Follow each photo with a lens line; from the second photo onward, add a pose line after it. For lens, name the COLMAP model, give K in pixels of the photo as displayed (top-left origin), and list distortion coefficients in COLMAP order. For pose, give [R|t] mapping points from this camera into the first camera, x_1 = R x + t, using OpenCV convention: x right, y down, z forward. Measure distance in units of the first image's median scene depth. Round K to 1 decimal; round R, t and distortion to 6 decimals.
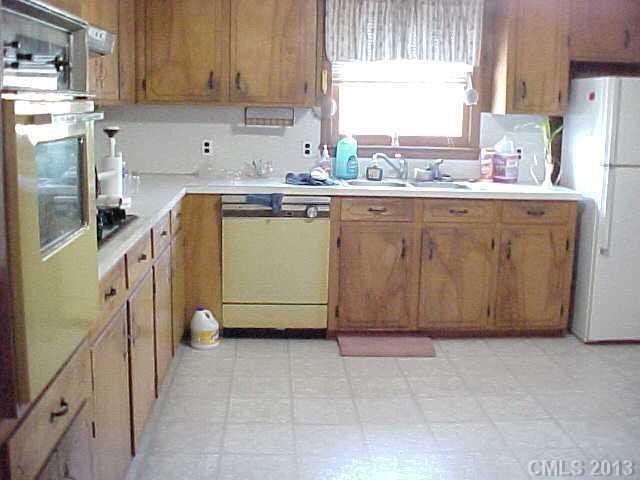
lens RADIAL K [[749.8, 0, 320.0], [0, 749.8, 240.0], [0, 0, 1]] dist [-0.160991, 0.040577]
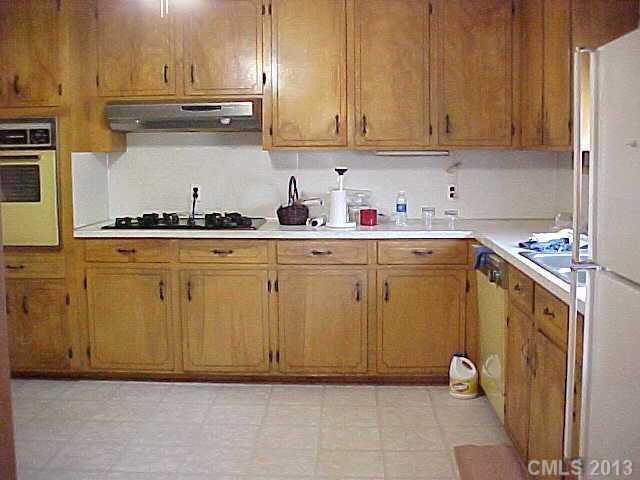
lens RADIAL K [[749.8, 0, 320.0], [0, 749.8, 240.0], [0, 0, 1]] dist [-0.160991, 0.040577]
pose [[-0.122498, 0.073501, -0.989743, 0.986599], [-0.170581, 0.980854, 0.093953, -0.139990], [0.977700, 0.180340, -0.107615, 1.091222]]
